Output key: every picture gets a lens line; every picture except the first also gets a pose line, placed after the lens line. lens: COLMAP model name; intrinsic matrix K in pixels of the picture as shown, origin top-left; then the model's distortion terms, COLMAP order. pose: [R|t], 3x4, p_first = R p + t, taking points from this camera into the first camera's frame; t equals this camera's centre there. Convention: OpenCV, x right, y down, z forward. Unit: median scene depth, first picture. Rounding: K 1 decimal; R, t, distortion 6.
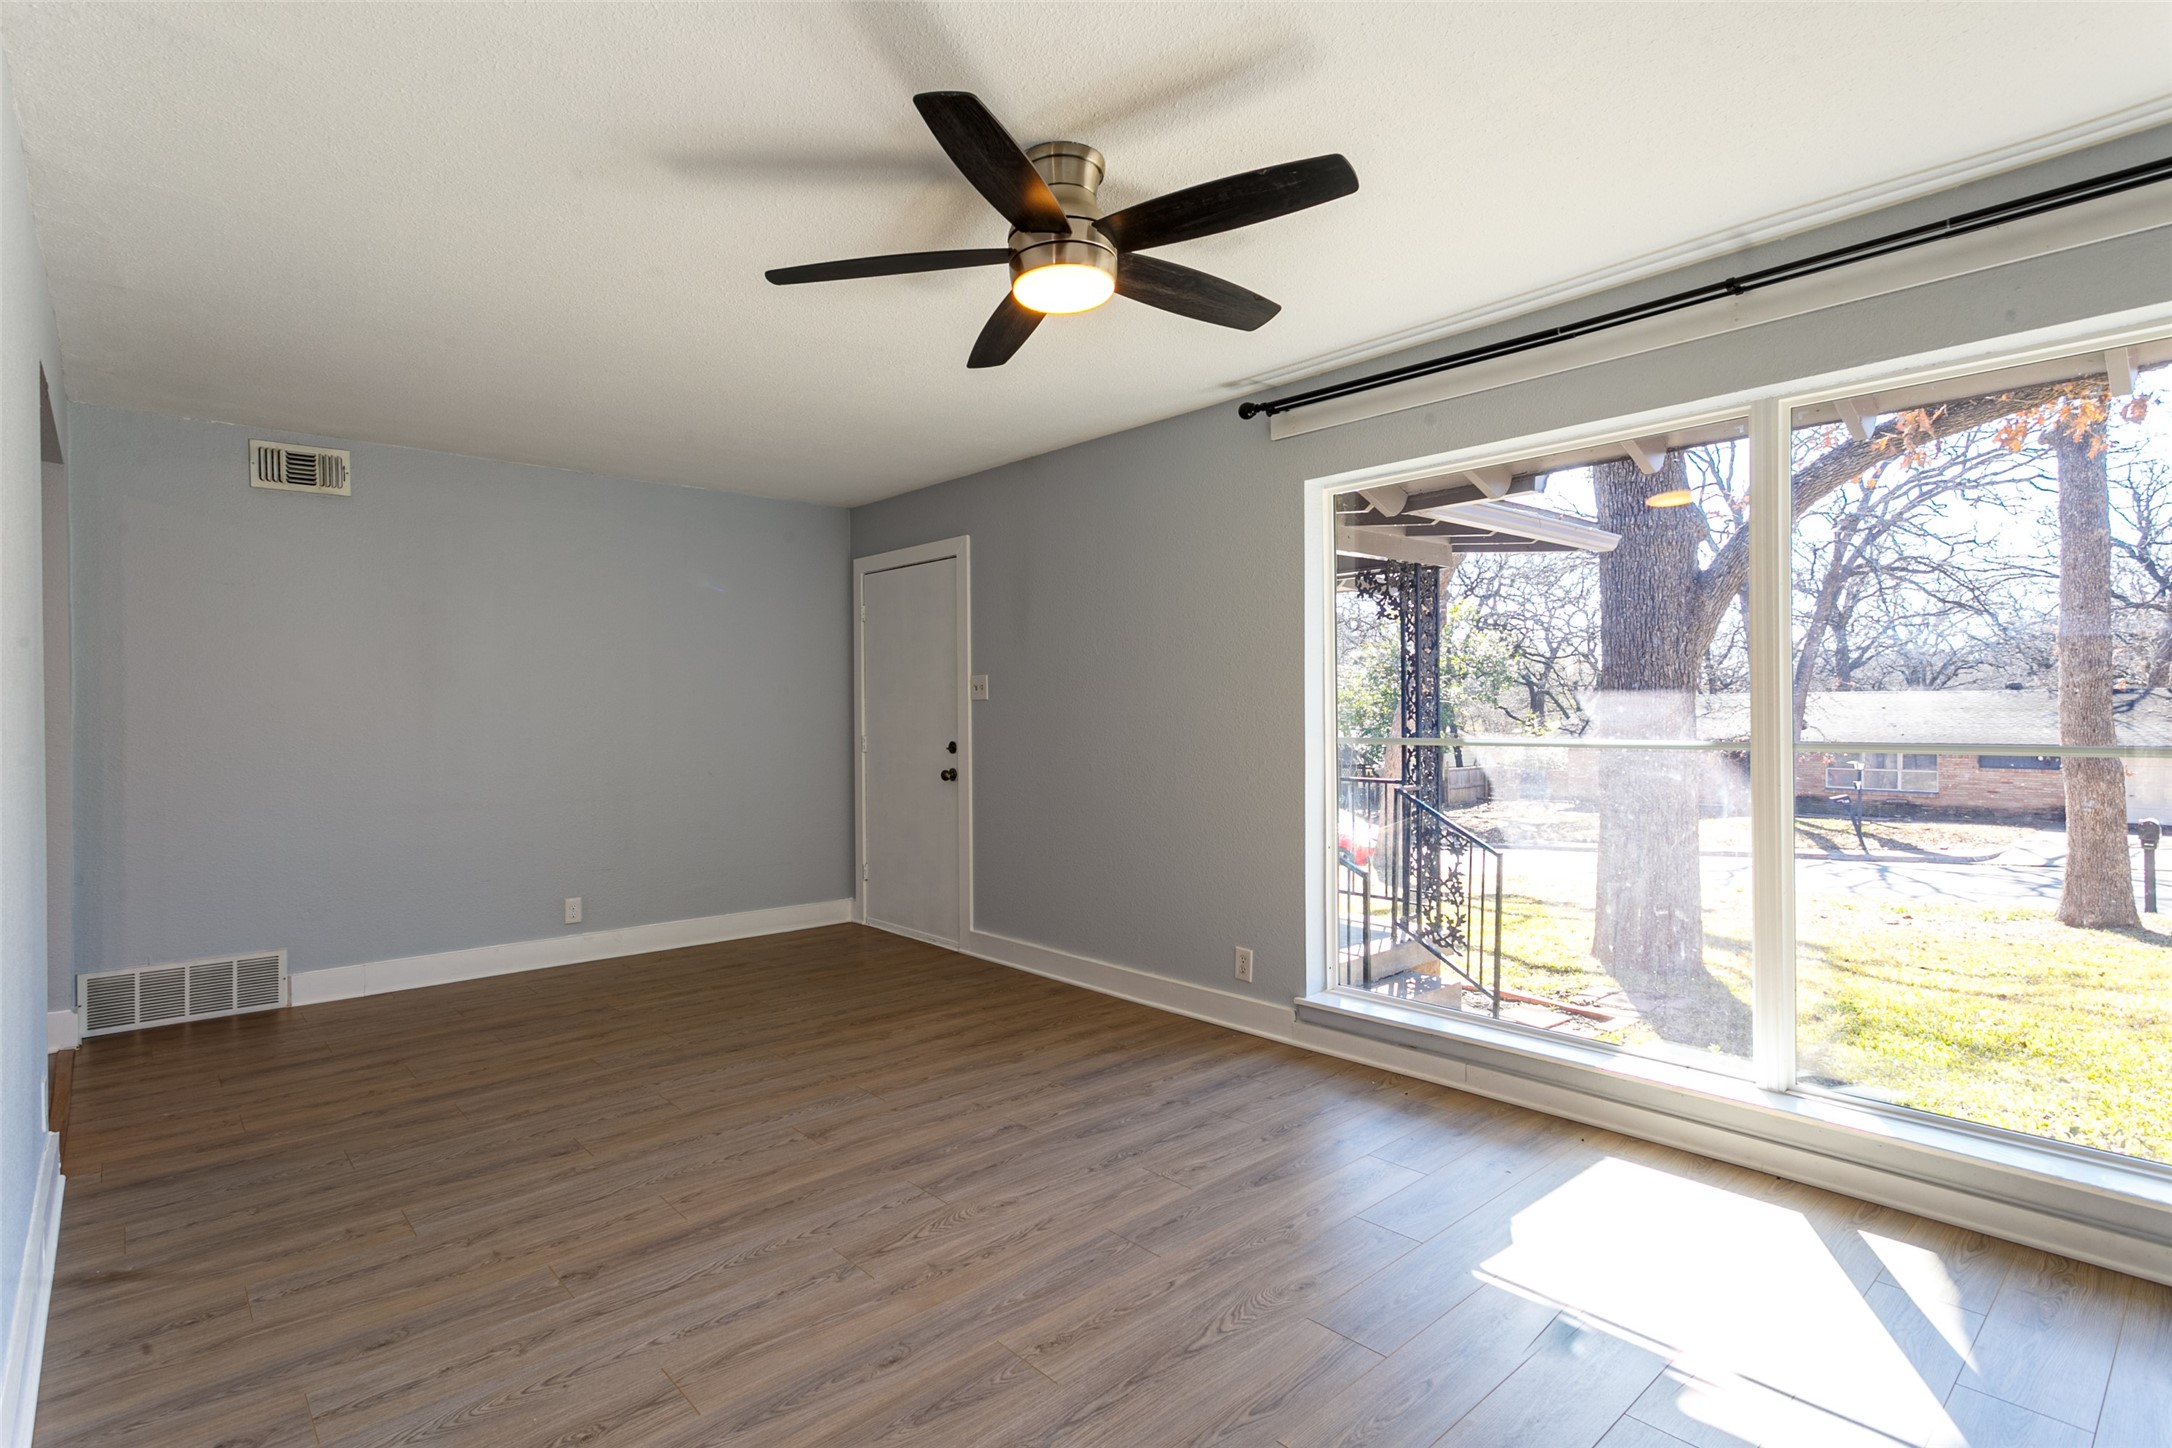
lens RADIAL K [[1063.4, 0, 1044.0], [0, 1063.4, 716.5], [0, 0, 1]] dist [0.003494, 0.000941]
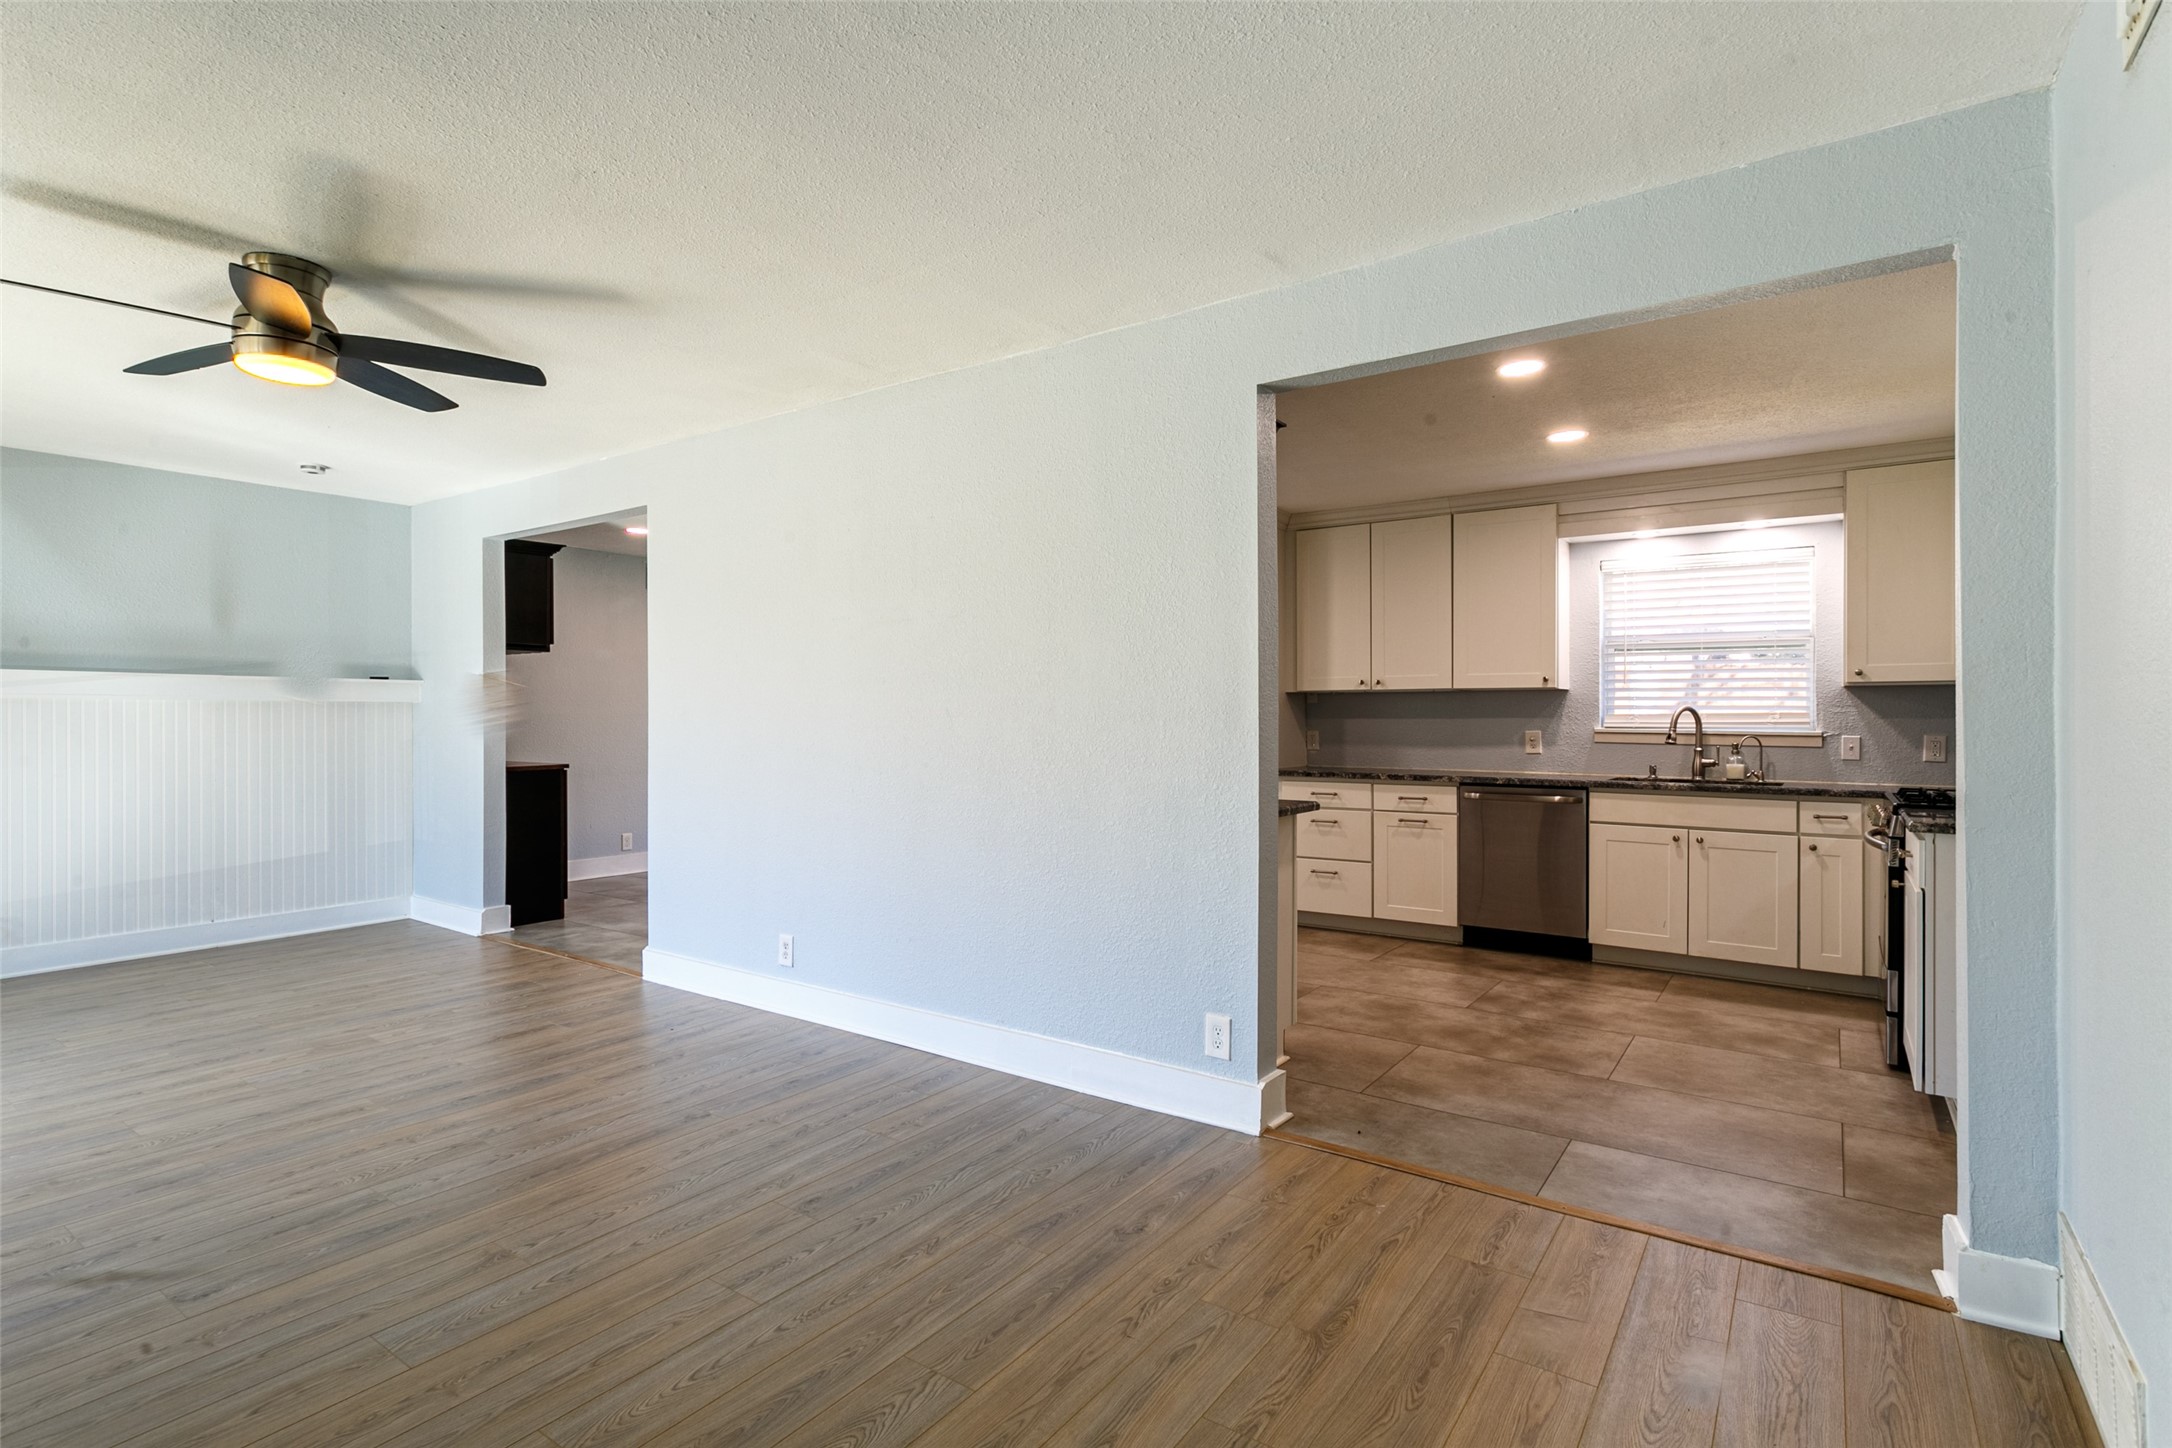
lens RADIAL K [[1063.4, 0, 1044.0], [0, 1063.4, 716.5], [0, 0, 1]] dist [0.003494, 0.000941]
pose [[-0.975572, 0.006855, -0.219571, -0.346827], [0.005571, 0.999964, 0.006464, 0.000371], [0.219607, 0.005083, -0.975575, 1.473763]]
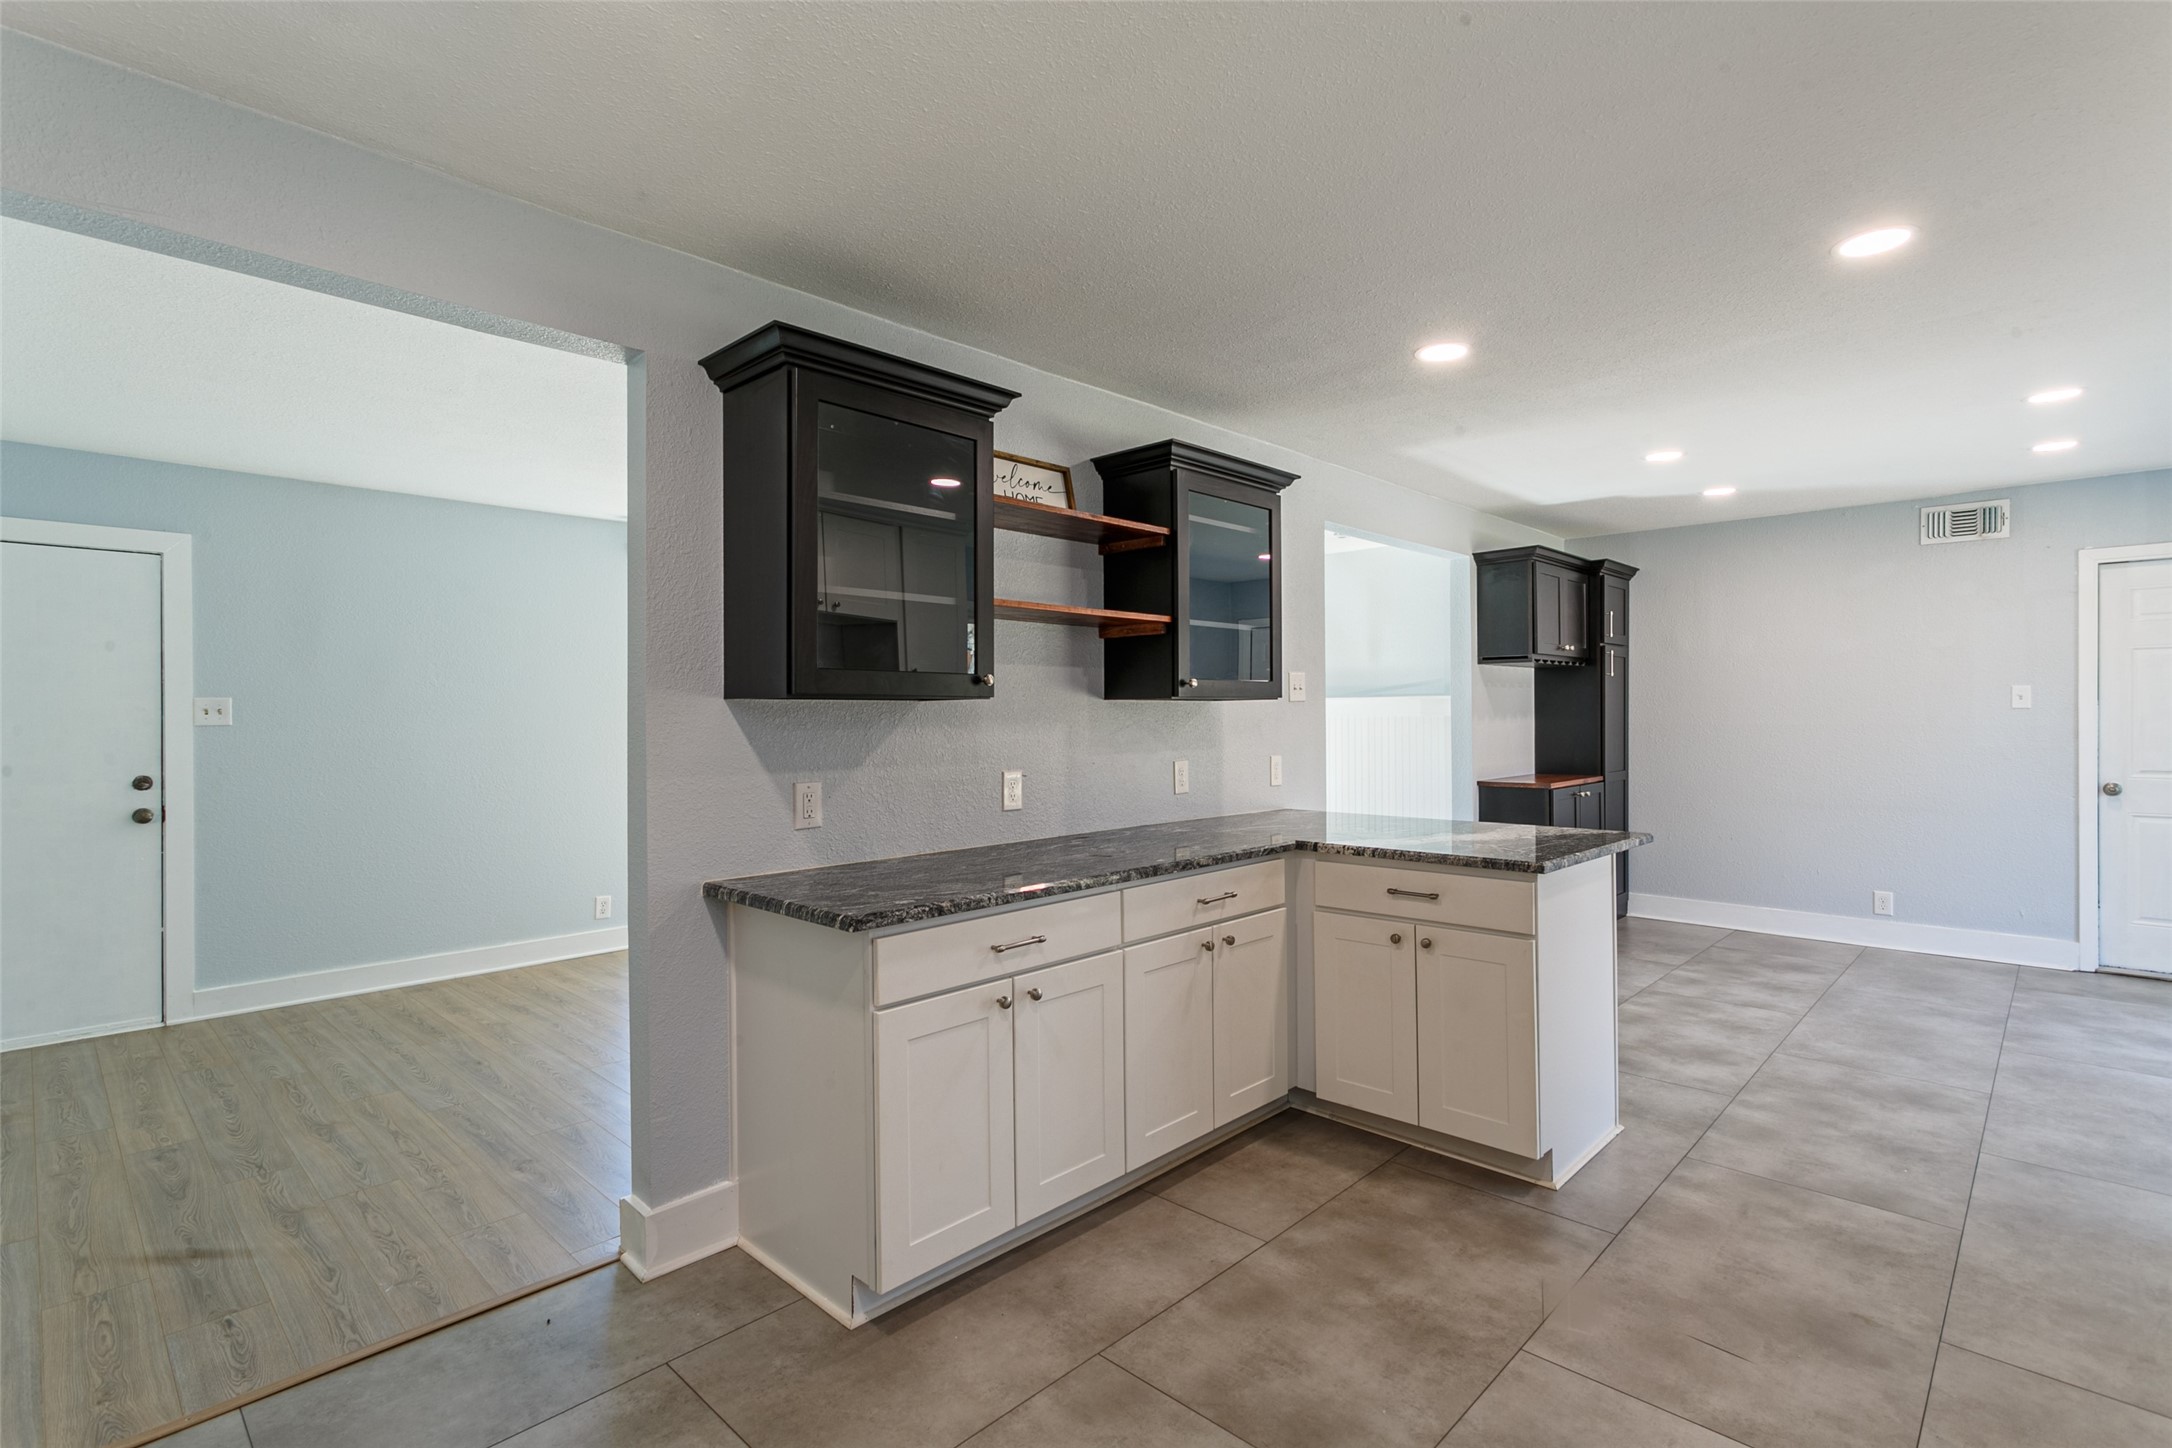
lens RADIAL K [[1020.5, 0, 1088.3], [0, 1020.5, 715.1], [0, 0, 1]] dist [0.004228, -0.000073]
pose [[-0.090731, 0.007957, 0.995844, -1.354207], [0.011274, 0.999912, -0.006963, -0.013891], [-0.995812, 0.010595, -0.090813, 0.493861]]
